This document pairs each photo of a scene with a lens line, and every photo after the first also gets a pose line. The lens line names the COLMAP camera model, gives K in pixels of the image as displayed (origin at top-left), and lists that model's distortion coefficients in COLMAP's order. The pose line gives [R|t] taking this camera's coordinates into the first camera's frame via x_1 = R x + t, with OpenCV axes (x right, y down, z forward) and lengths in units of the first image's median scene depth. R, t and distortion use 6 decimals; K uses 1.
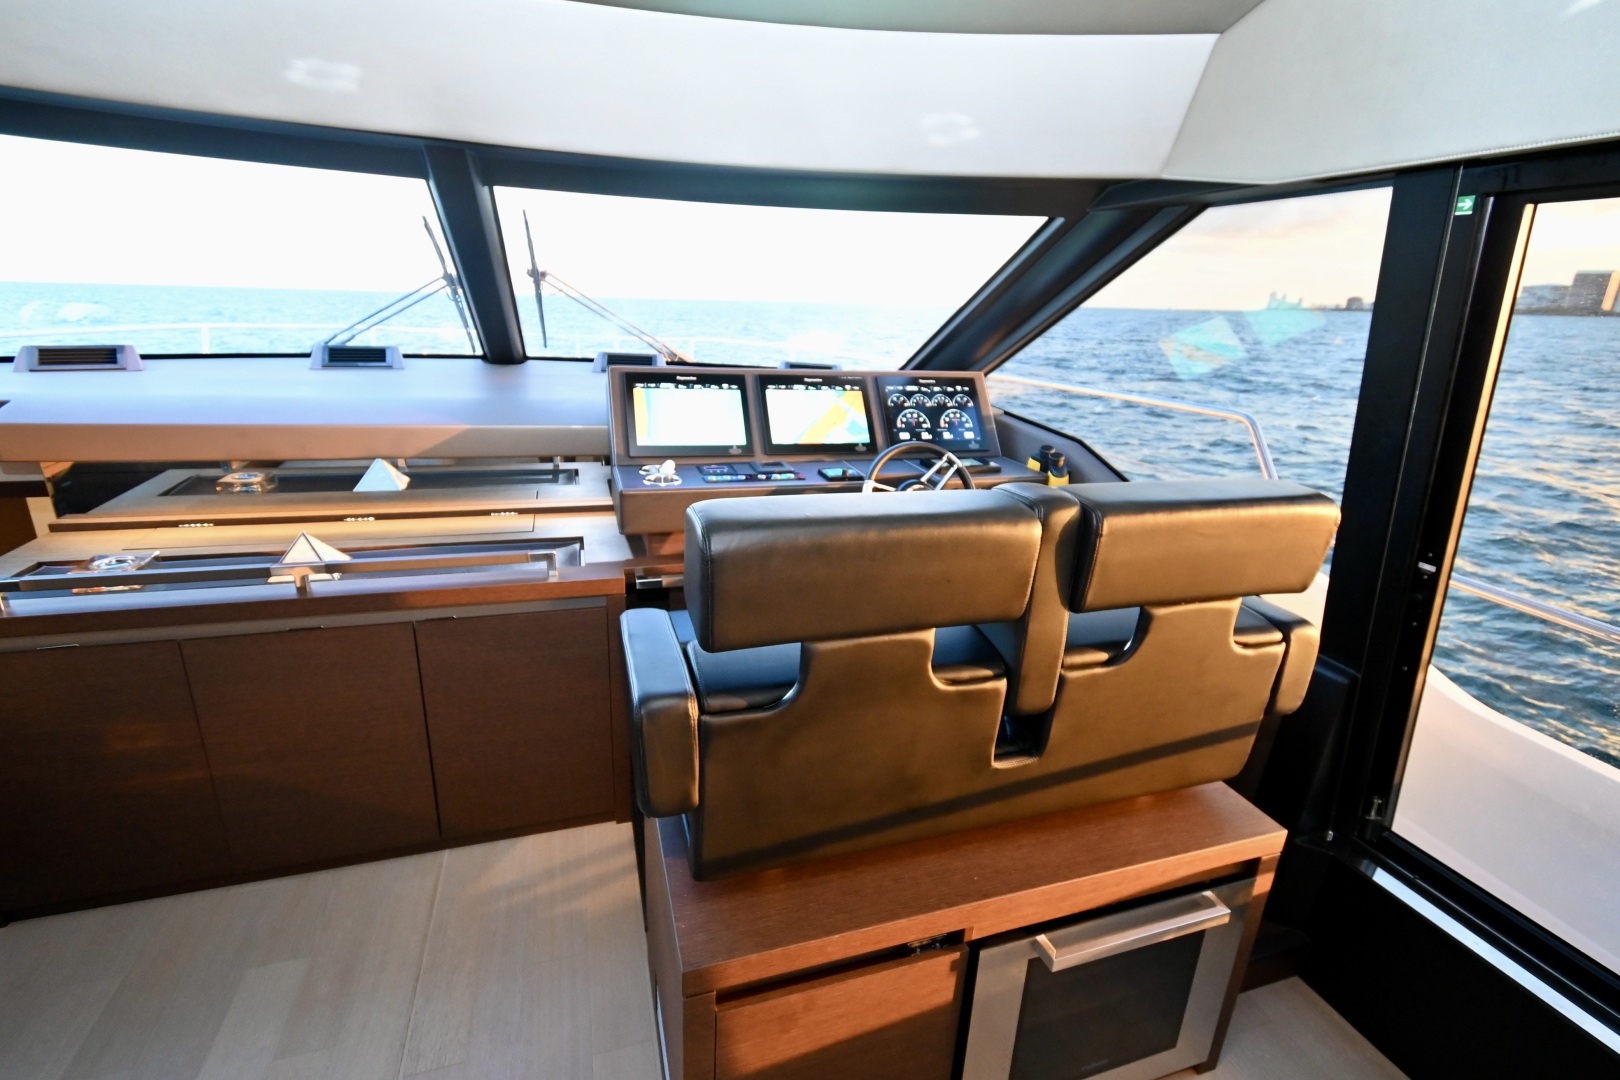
lens RADIAL K [[696.6, 0, 810.0], [0, 696.6, 540.0], [0, 0, 1]] dist [0.007134, -0.003919]
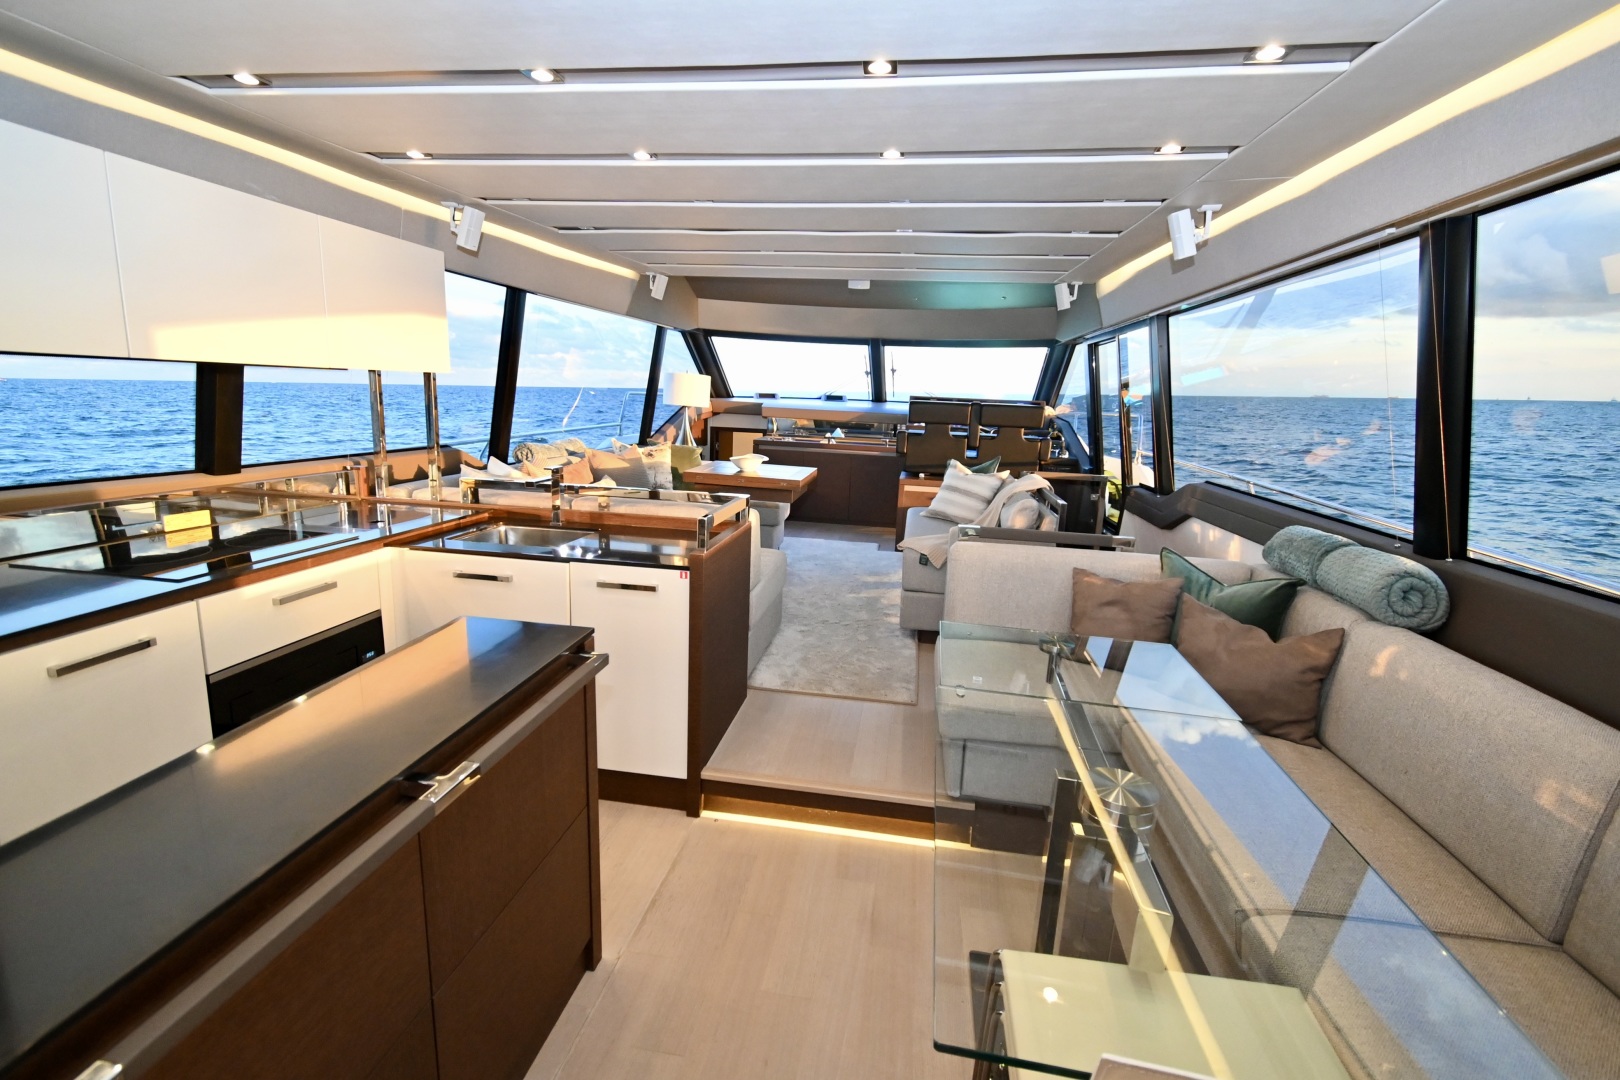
lens RADIAL K [[722.9, 0, 810.0], [0, 722.9, 540.0], [0, 0, 1]] dist [0.001228, -0.000899]
pose [[0.890998, 0.073138, -0.448078, 0.781566], [-0.136808, 0.984316, -0.111376, 0.779924], [0.432905, 0.160537, 0.887030, -1.908769]]
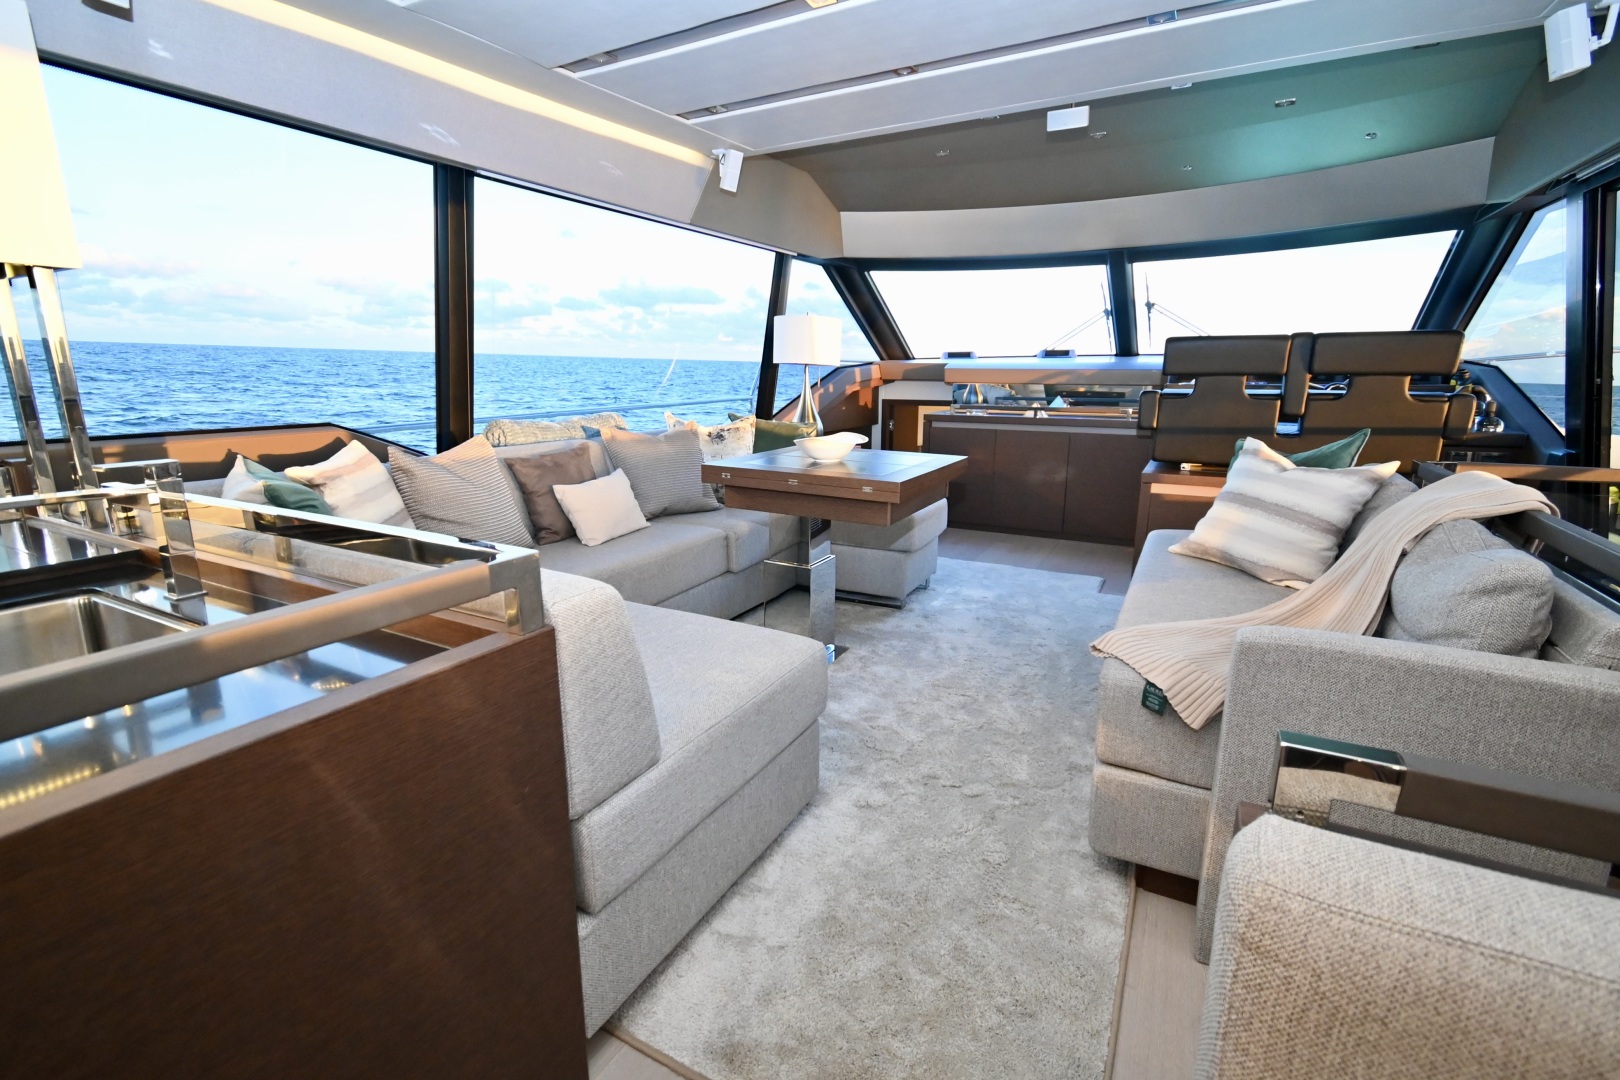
lens RADIAL K [[722.9, 0, 810.0], [0, 722.9, 540.0], [0, 0, 1]] dist [0.001228, -0.000899]
pose [[0.686824, 0.111539, -0.718214, 0.526020], [-0.194235, 0.980383, -0.033492, 0.563196], [0.700389, 0.162506, 0.695016, -1.057134]]
